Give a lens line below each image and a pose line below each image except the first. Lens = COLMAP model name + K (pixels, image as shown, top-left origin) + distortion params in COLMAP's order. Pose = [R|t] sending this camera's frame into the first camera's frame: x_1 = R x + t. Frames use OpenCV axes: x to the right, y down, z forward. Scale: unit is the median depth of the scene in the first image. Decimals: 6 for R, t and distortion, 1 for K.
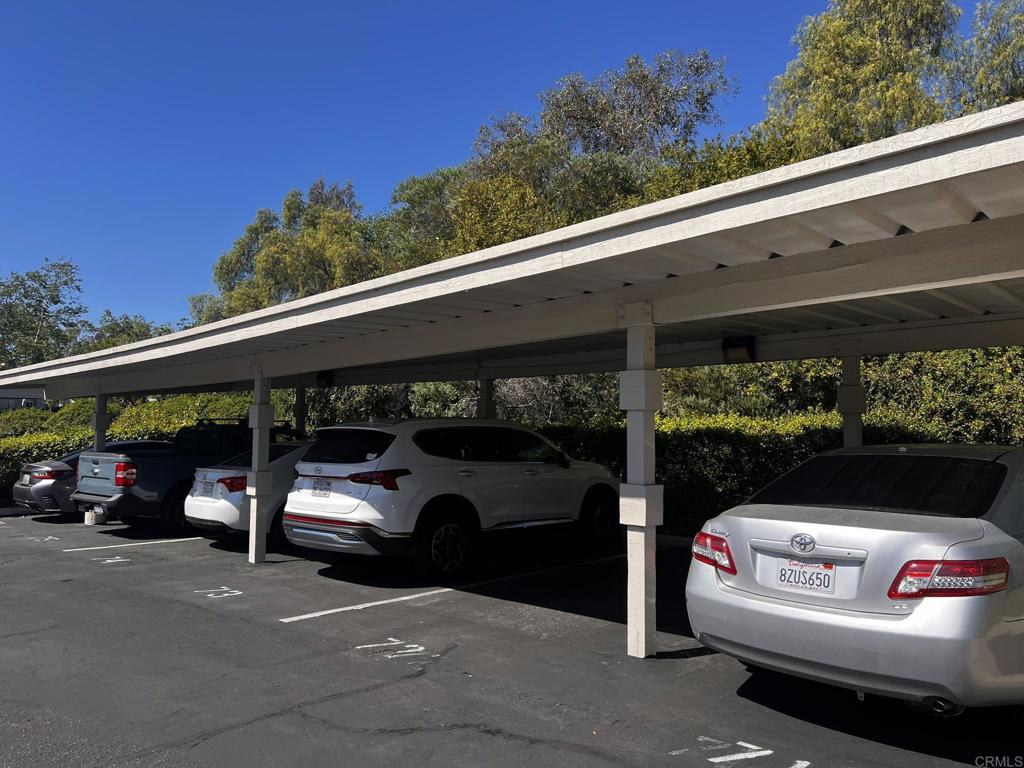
lens RADIAL K [[770.0, 0, 512.0], [0, 770.0, 384.0], [0, 0, 1]] dist [0.001066, 0.000085]
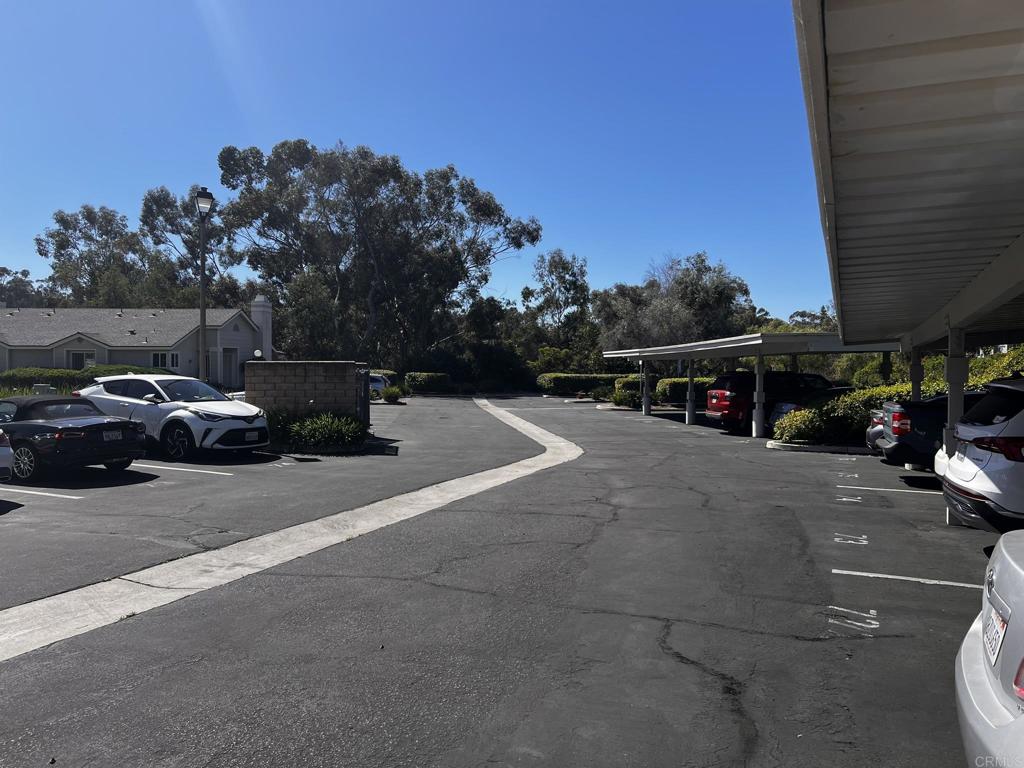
lens RADIAL K [[770.0, 0, 512.0], [0, 770.0, 384.0], [0, 0, 1]] dist [0.001066, 0.000085]
pose [[0.322251, 0.008789, -0.946614, 0.458547], [0.062155, 0.997603, 0.030421, -0.004536], [0.944612, -0.068640, 0.320932, 0.224989]]
